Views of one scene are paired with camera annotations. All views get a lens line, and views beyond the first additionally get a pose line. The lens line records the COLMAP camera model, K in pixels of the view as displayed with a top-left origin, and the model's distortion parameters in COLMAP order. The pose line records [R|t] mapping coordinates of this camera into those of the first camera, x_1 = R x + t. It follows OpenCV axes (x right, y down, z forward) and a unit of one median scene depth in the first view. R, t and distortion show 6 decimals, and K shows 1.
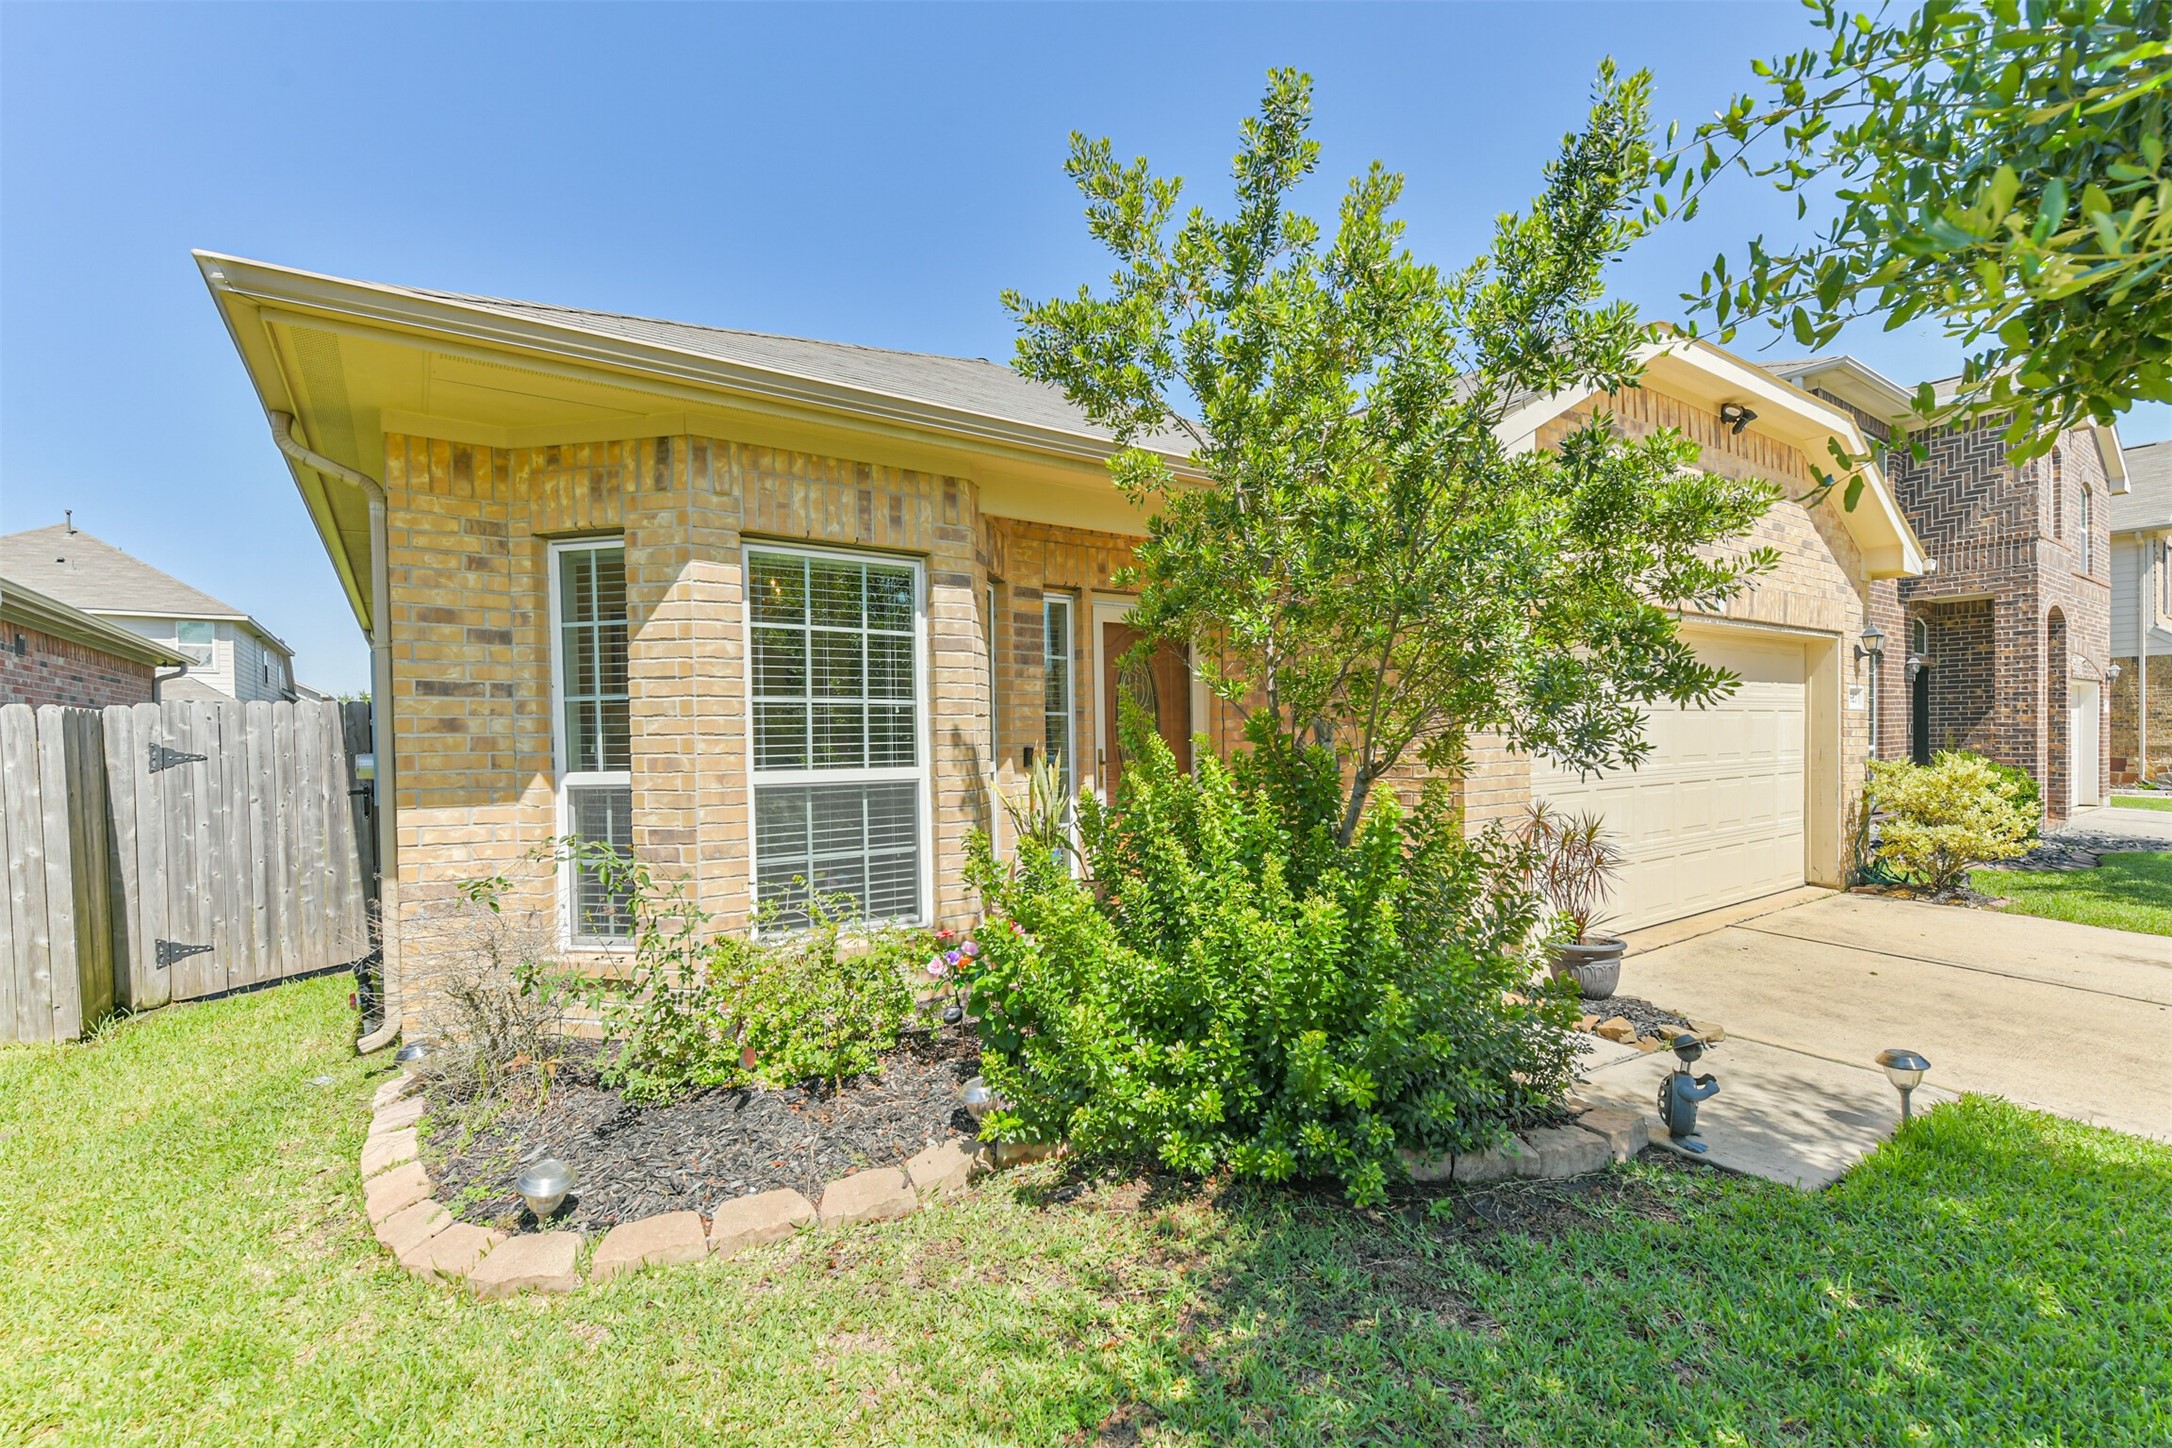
lens RADIAL K [[950.1, 0, 1087.6], [0, 950.1, 747.8], [0, 0, 1]] dist [-0.000390, -0.000147]
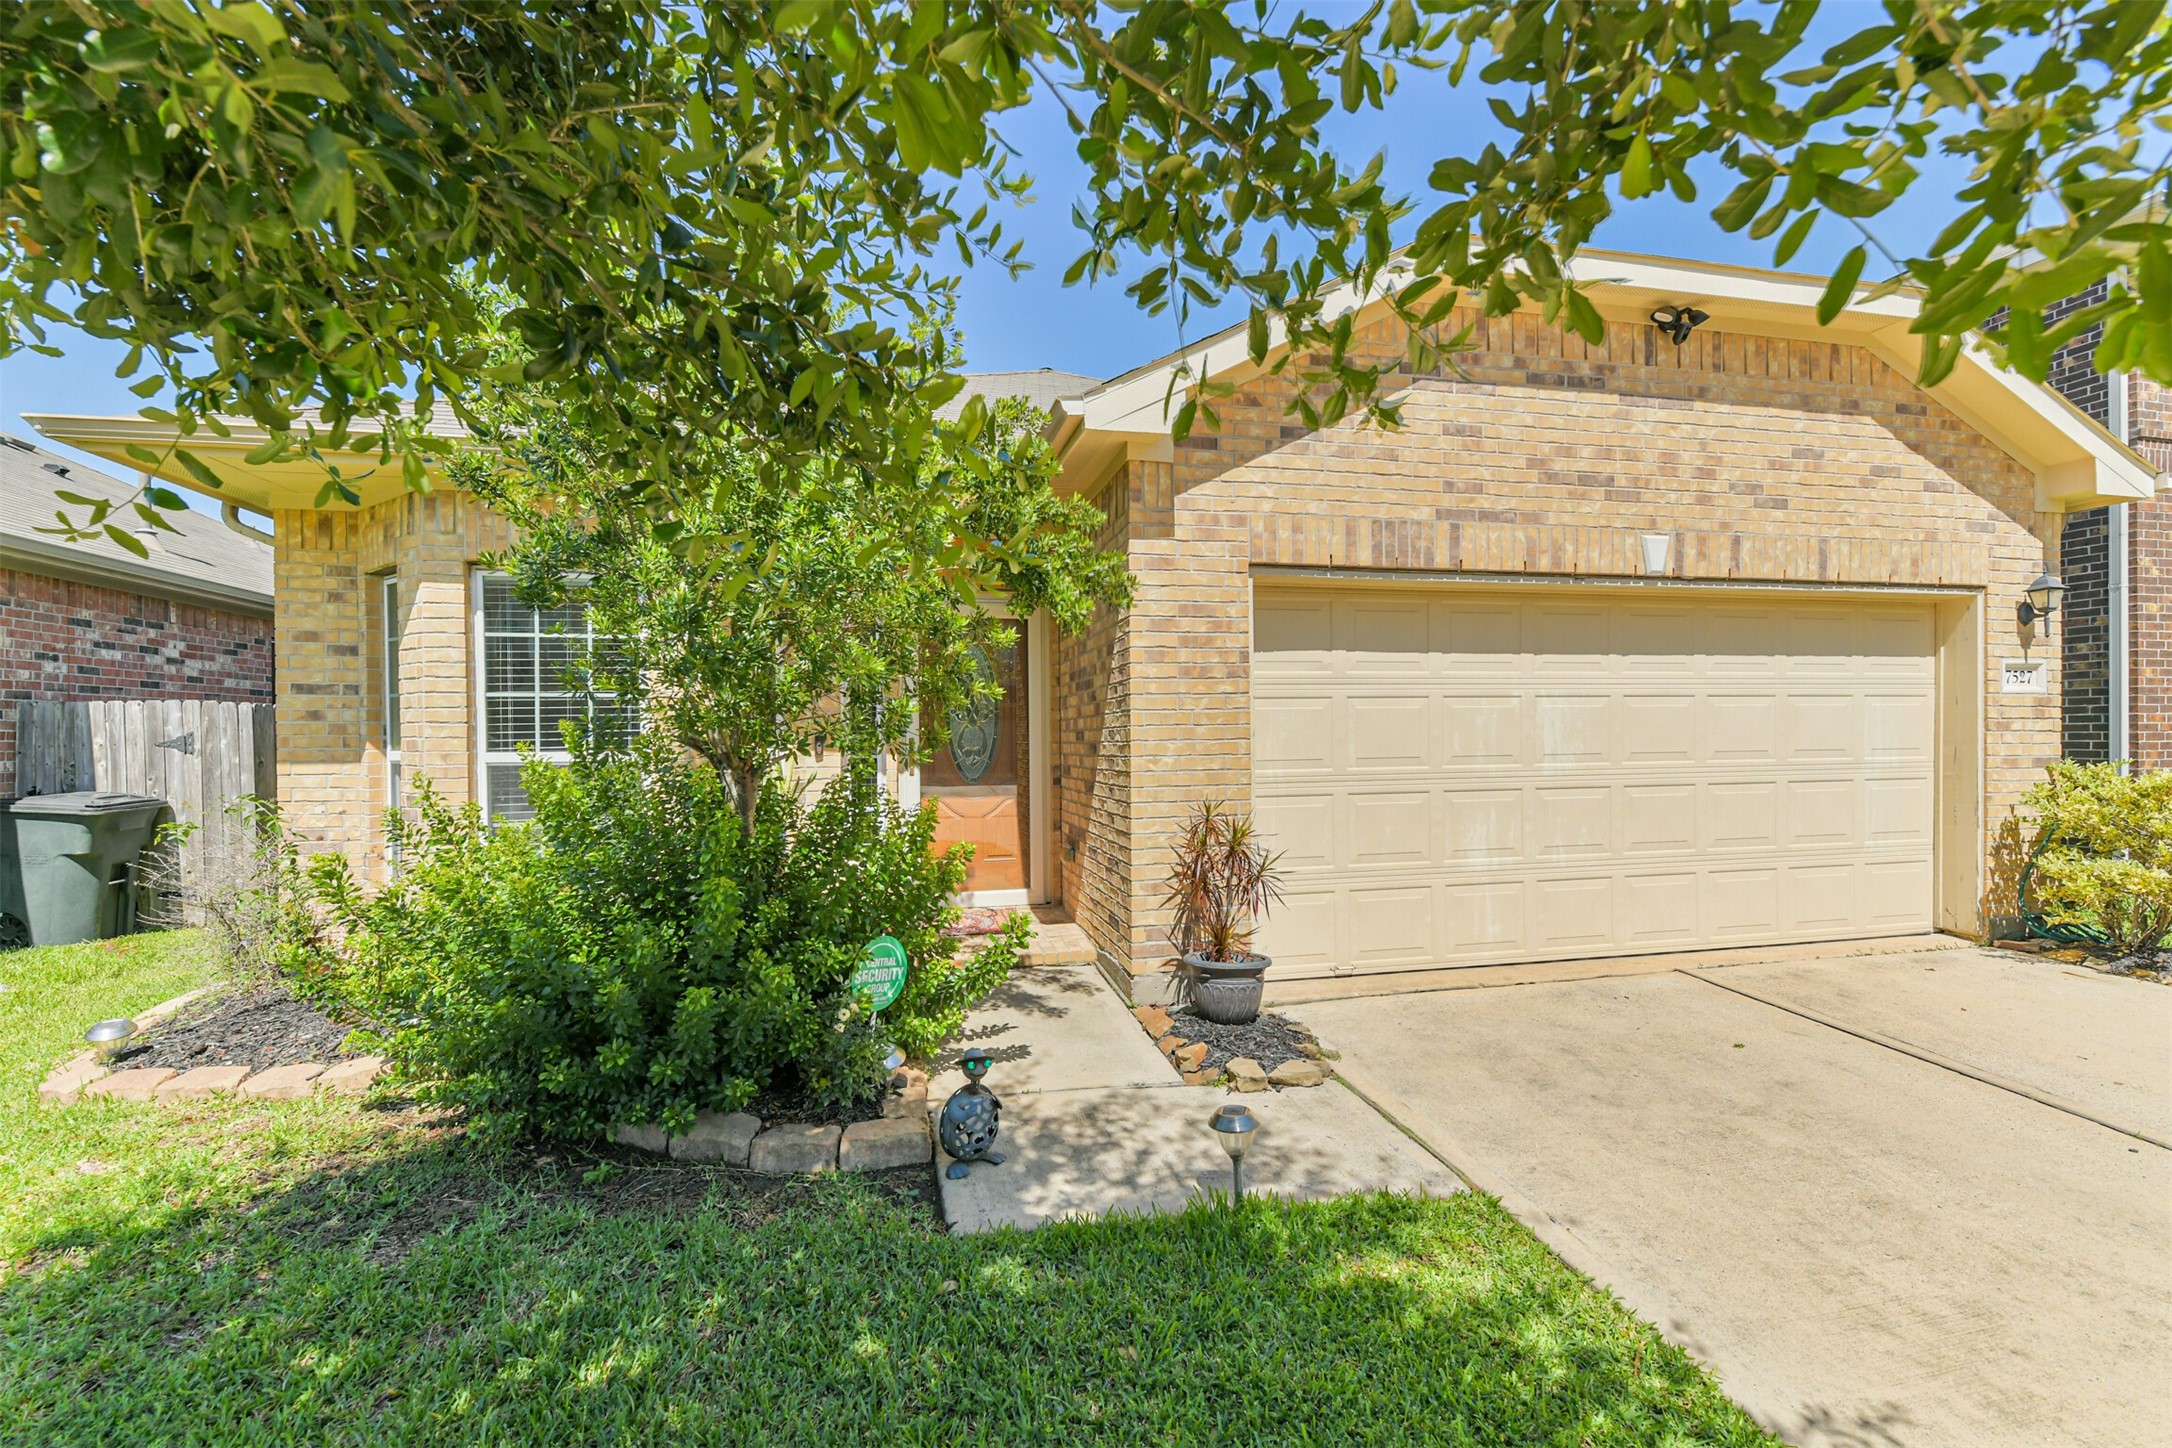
lens RADIAL K [[928.0, 0, 1087.4], [0, 928.0, 736.2], [0, 0, 1]] dist [0.009417, -0.008174]
pose [[0.924521, 0.006567, -0.381075, 0.466978], [-0.008338, 0.999961, -0.002995, 0.000547], [0.381041, 0.005947, 0.924539, 0.093434]]
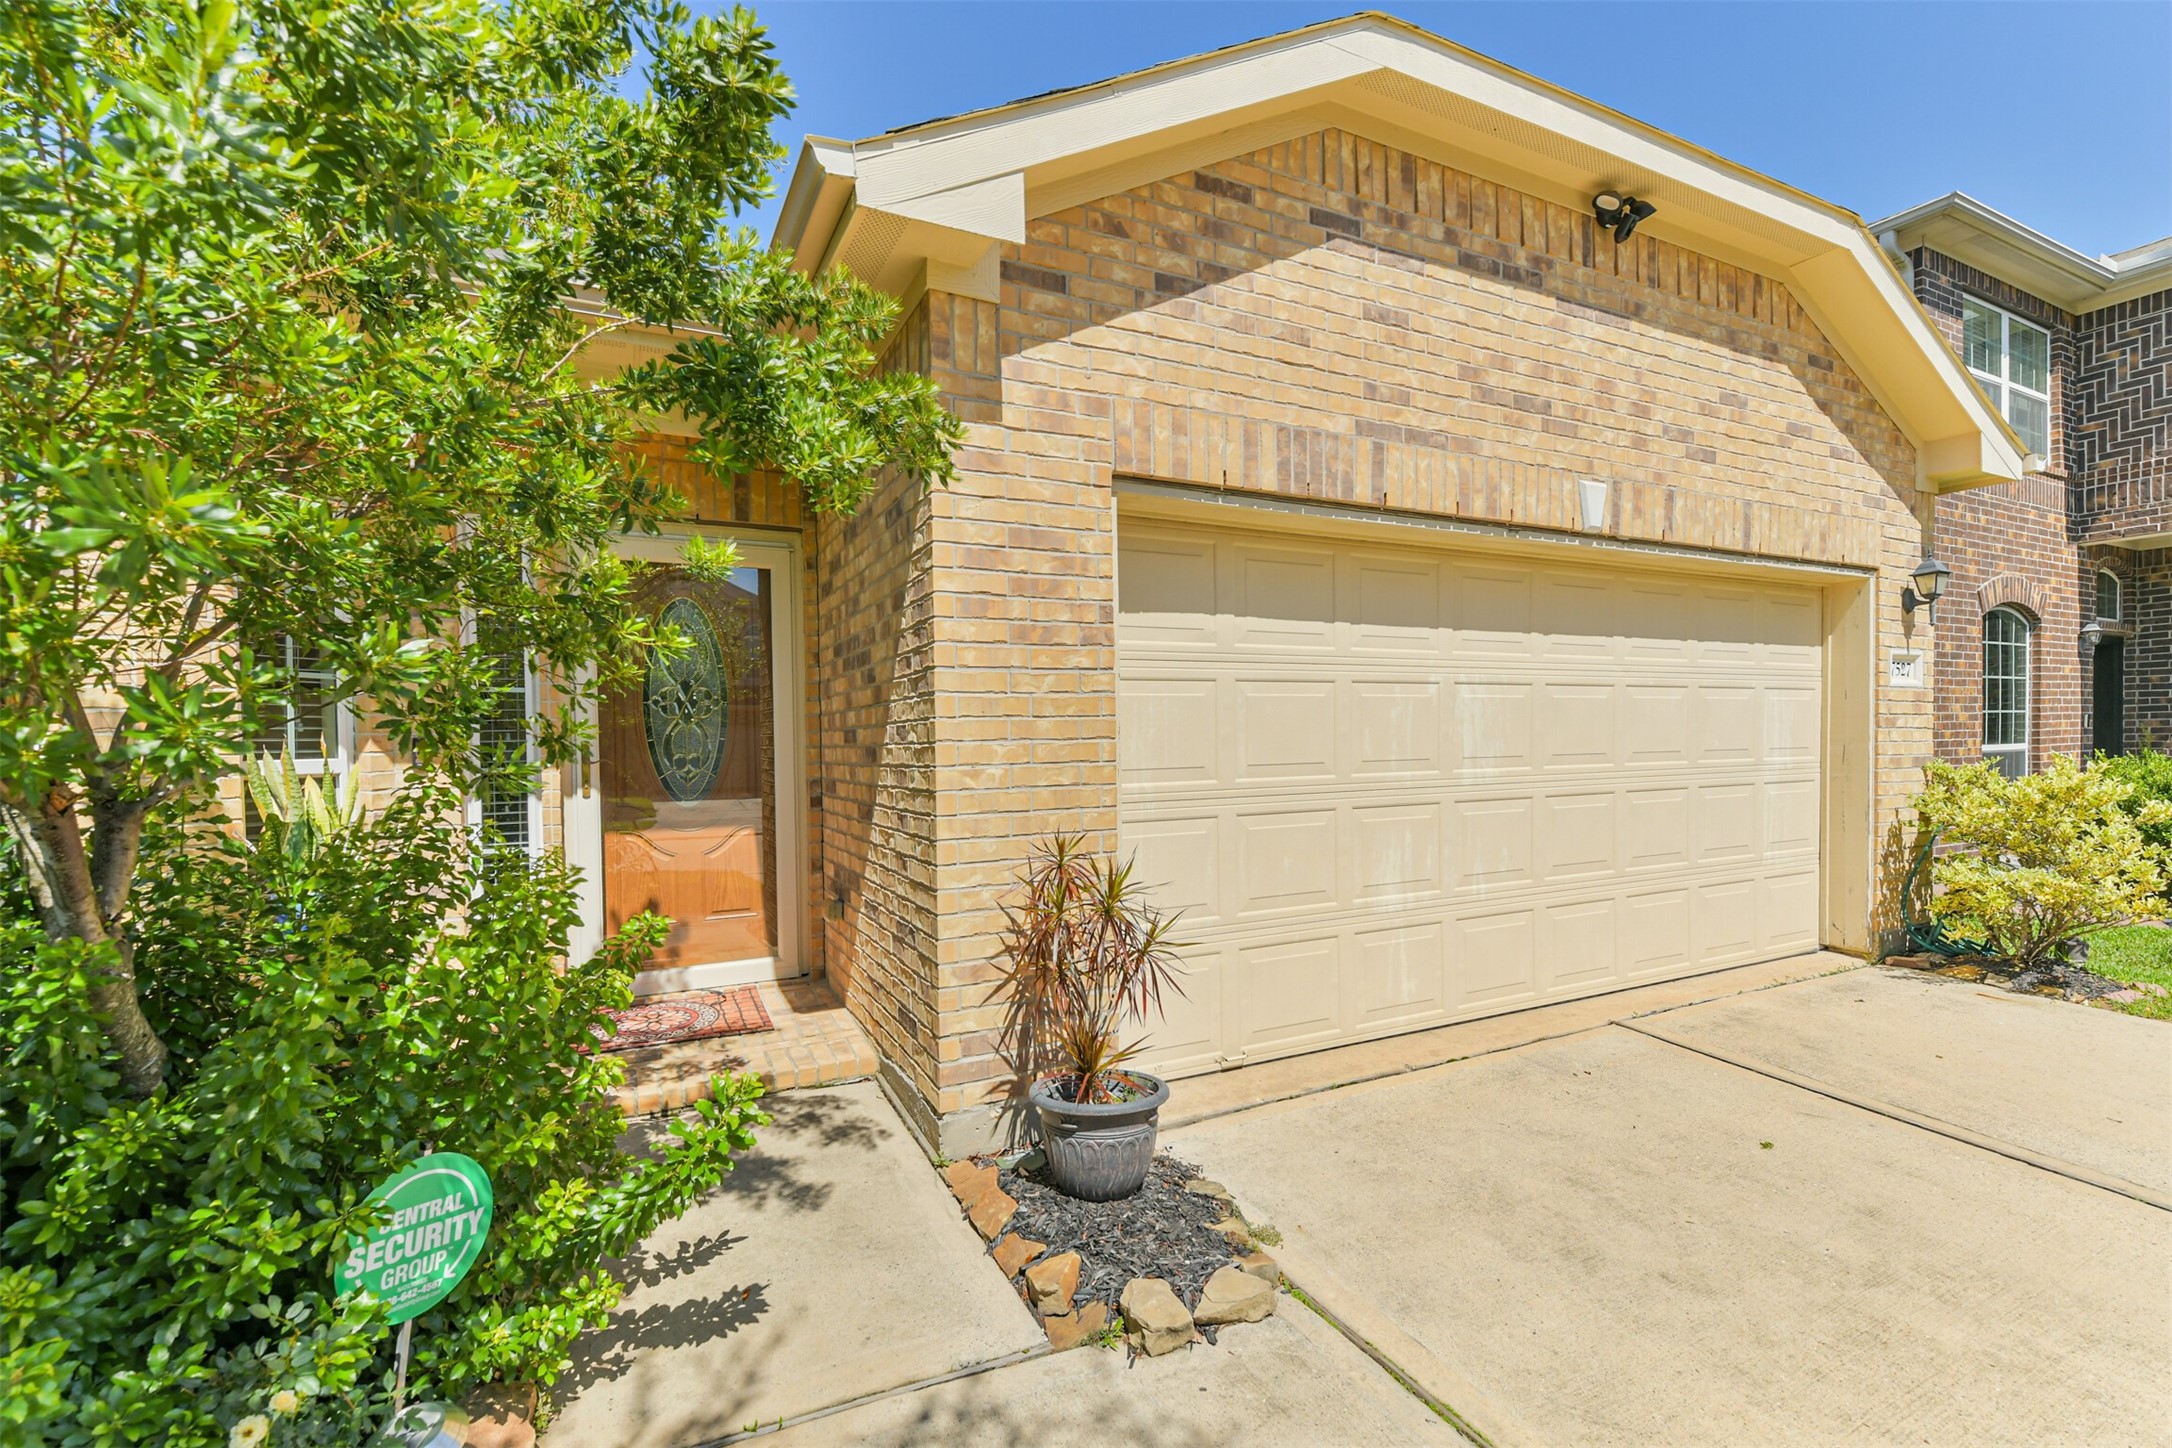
lens RADIAL K [[955.2, 0, 1091.2], [0, 955.2, 753.4], [0, 0, 1]] dist [0.004940, -0.006307]
pose [[0.989187, 0.003670, -0.146616, 0.382417], [-0.002679, 0.999972, 0.006956, 0.003552], [0.146638, -0.006488, 0.989169, 0.287384]]
